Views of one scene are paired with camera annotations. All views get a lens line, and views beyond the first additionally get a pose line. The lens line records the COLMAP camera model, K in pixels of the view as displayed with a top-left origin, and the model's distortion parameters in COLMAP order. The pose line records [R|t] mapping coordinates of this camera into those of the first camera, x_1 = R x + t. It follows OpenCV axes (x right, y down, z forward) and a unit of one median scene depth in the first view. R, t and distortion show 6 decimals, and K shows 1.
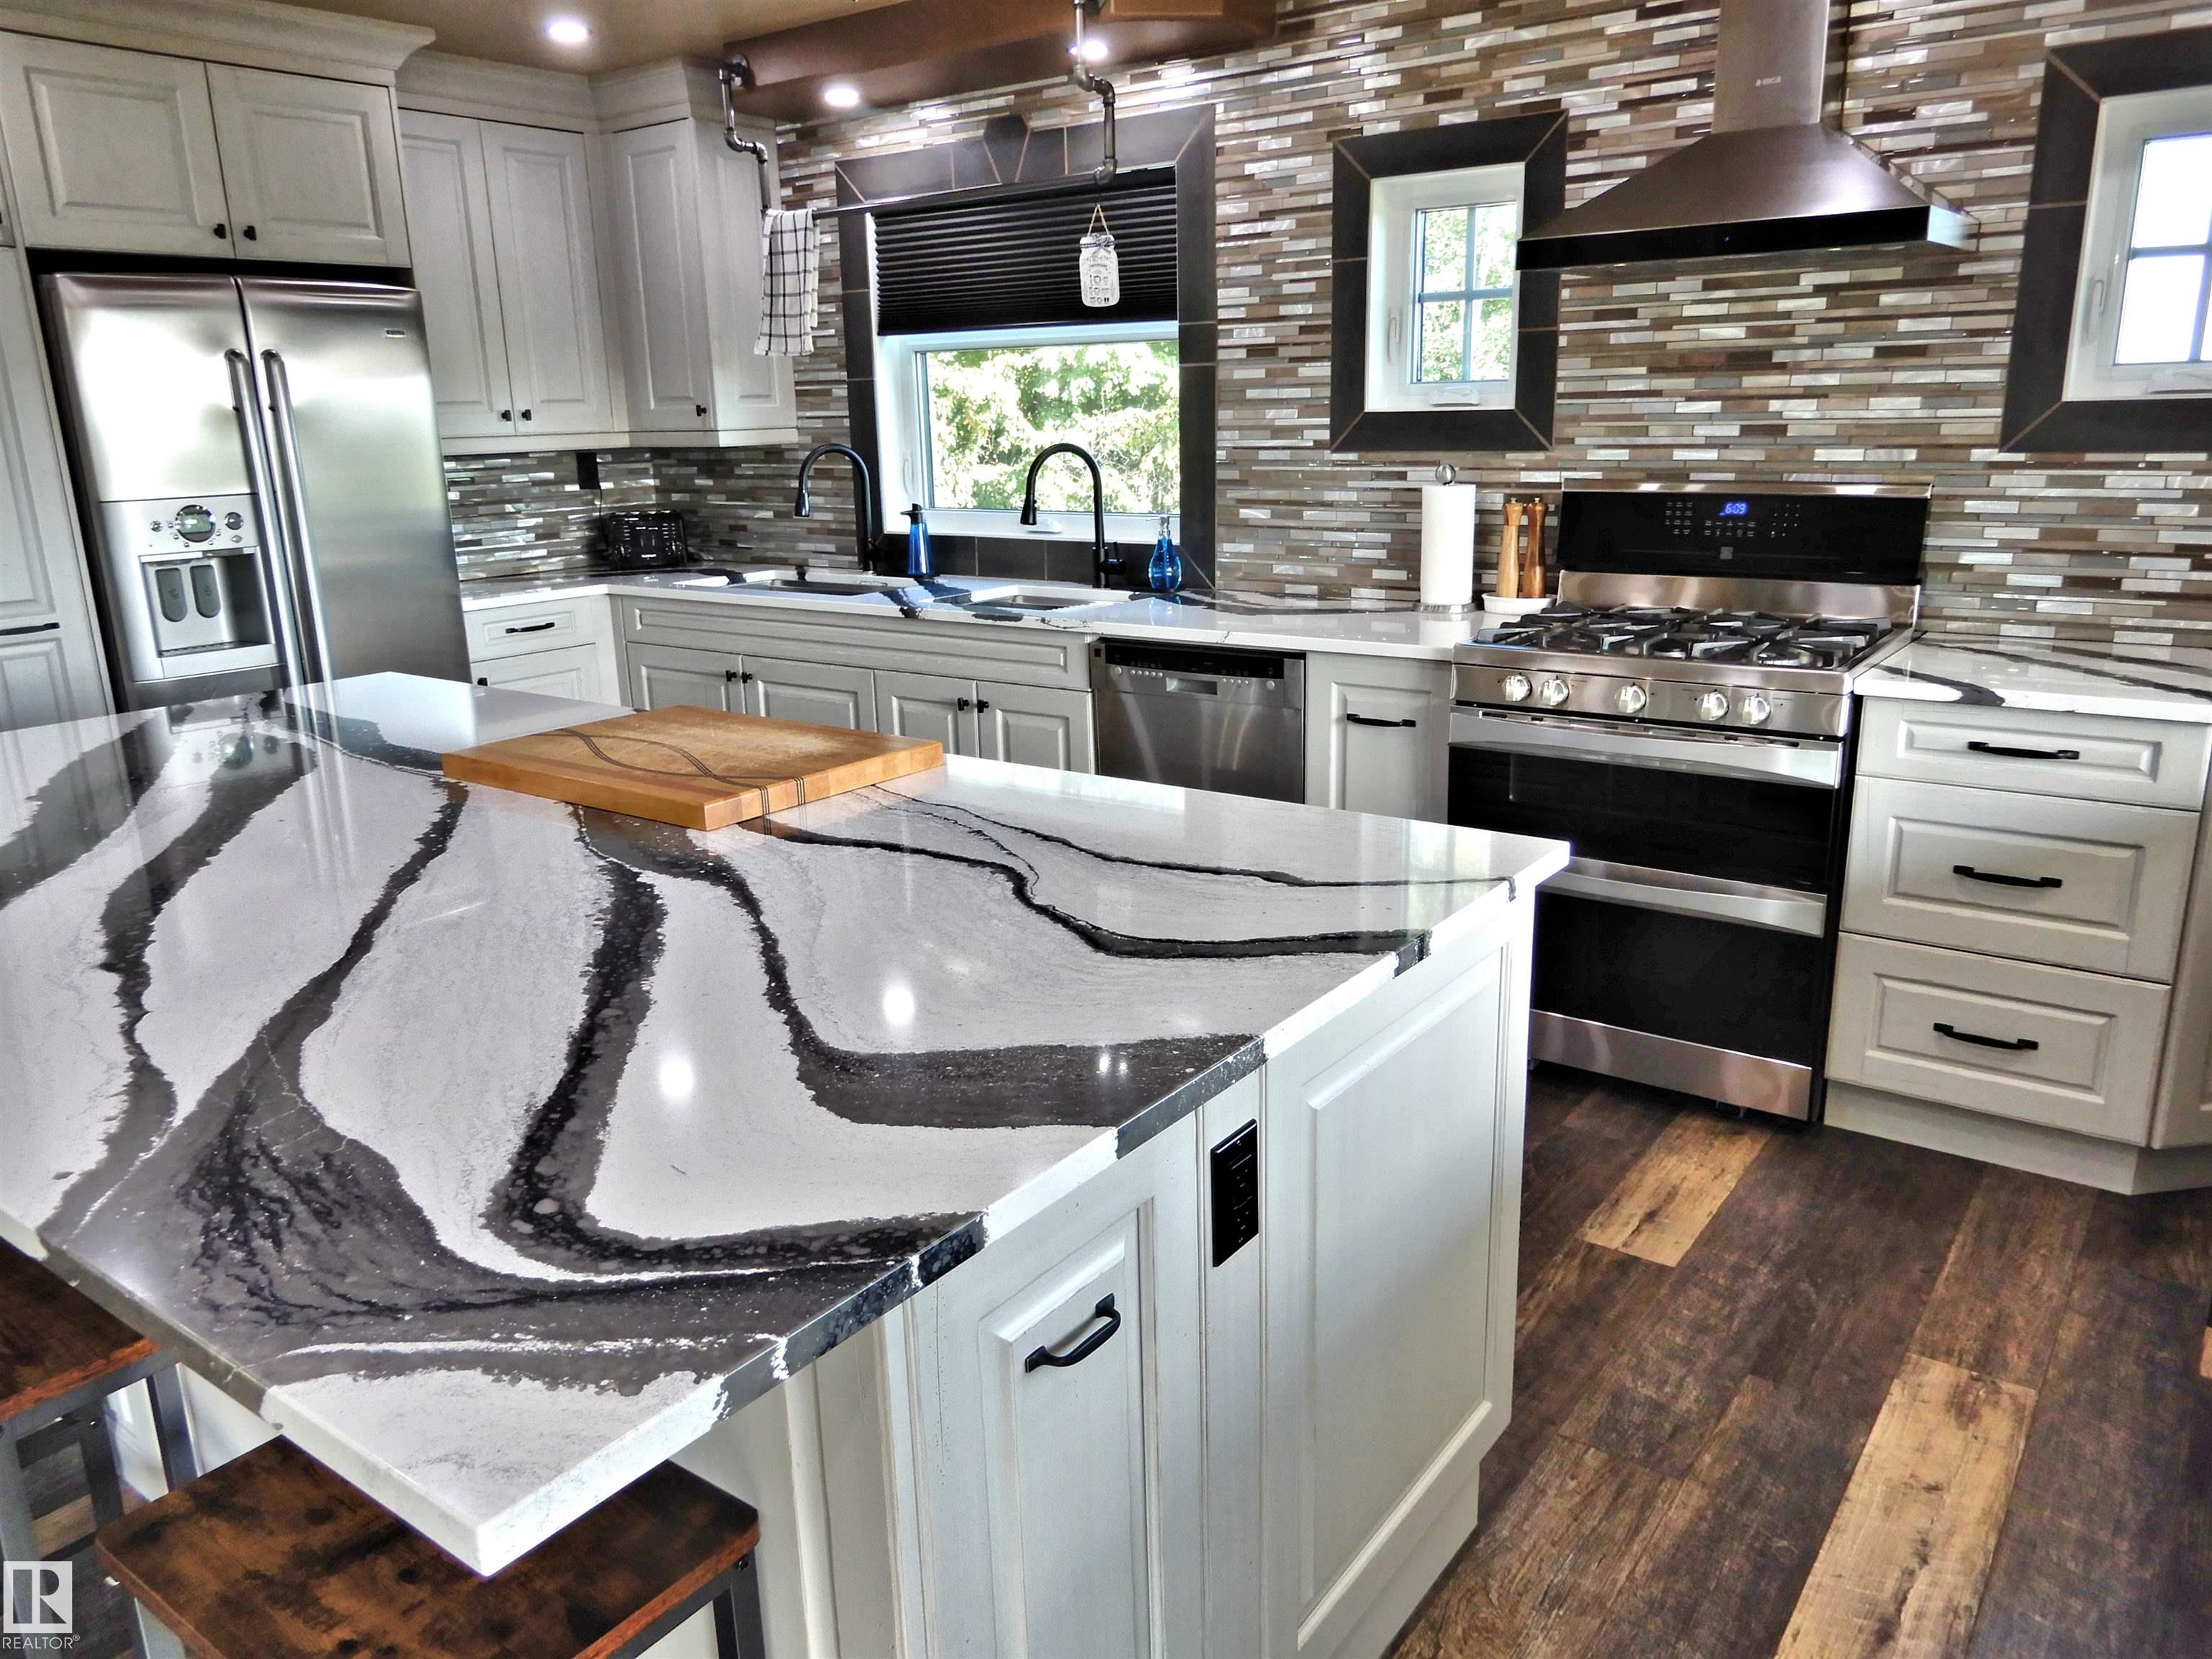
lens RADIAL K [[1577.8, 0, 1105.6], [0, 1577.8, 832.9], [0, 0, 1]] dist [0.003071, -0.001311]
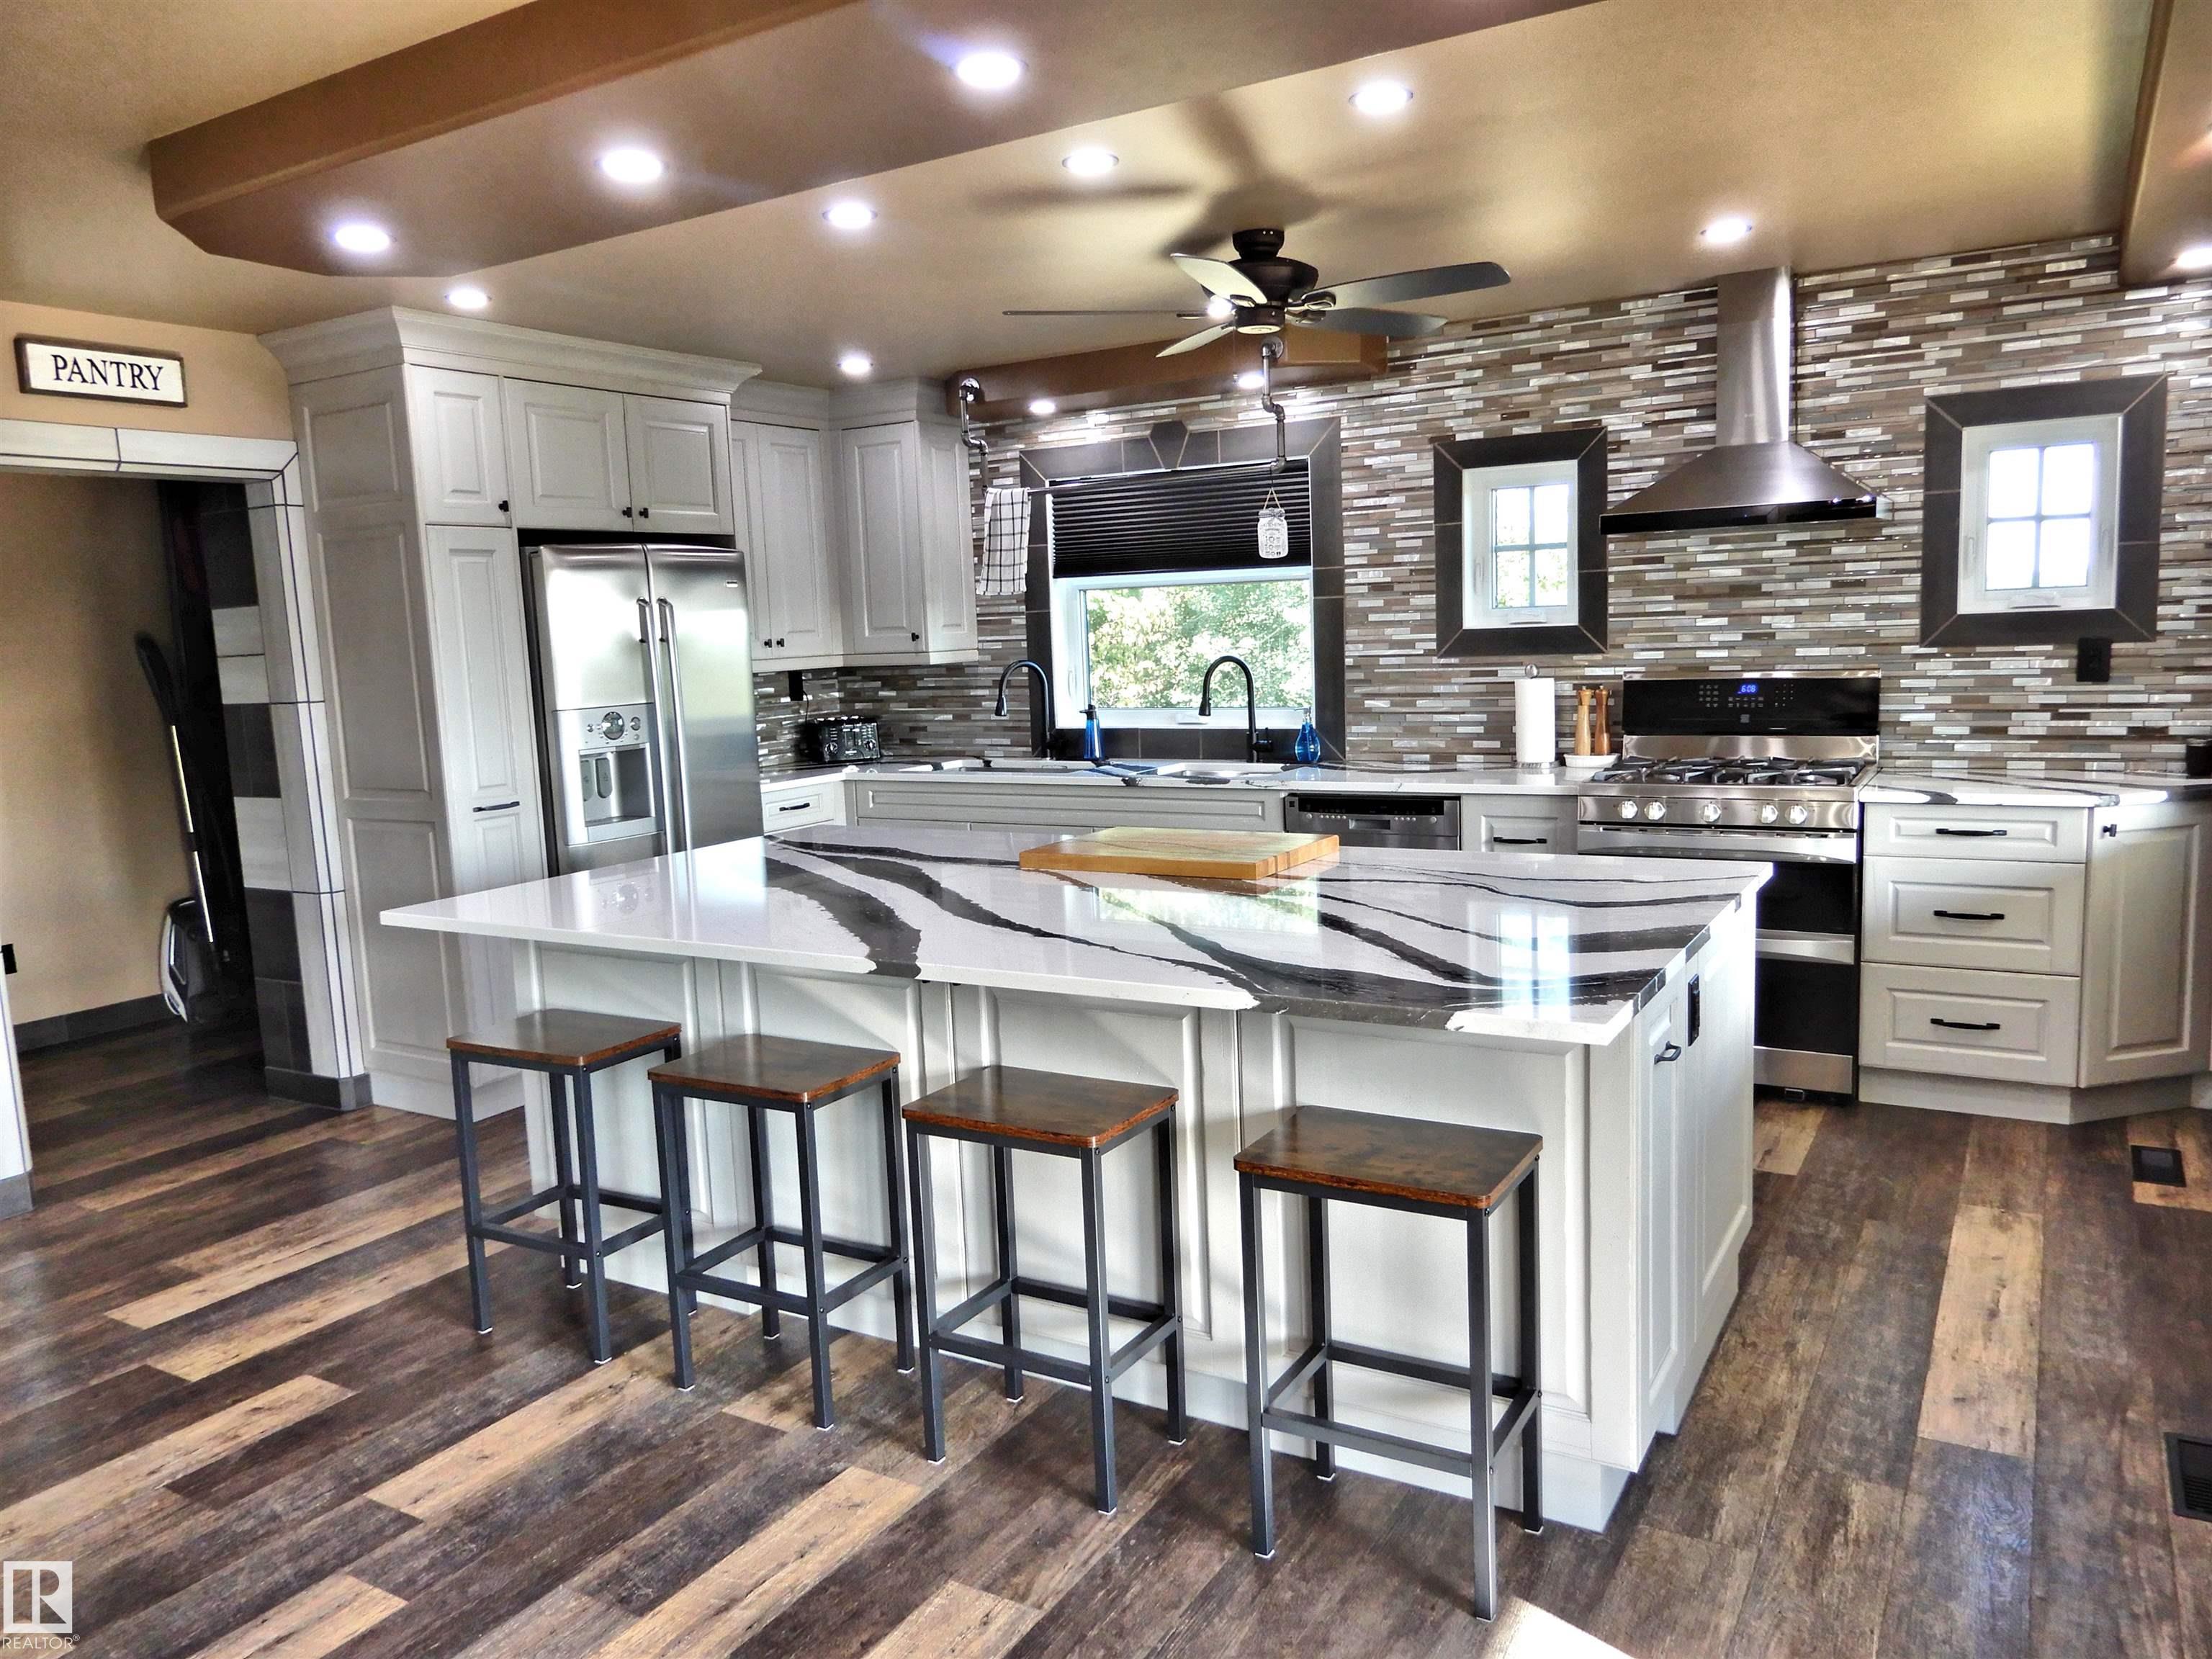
lens RADIAL K [[1577.8, 0, 1106.6], [0, 1577.8, 828.7], [0, 0, 1]] dist [0.003071, -0.001311]
pose [[0.995032, -0.028610, 0.095360, -0.315669], [0.041505, 0.989823, -0.136118, 0.091684], [-0.090495, 0.139400, 0.986092, -0.348855]]
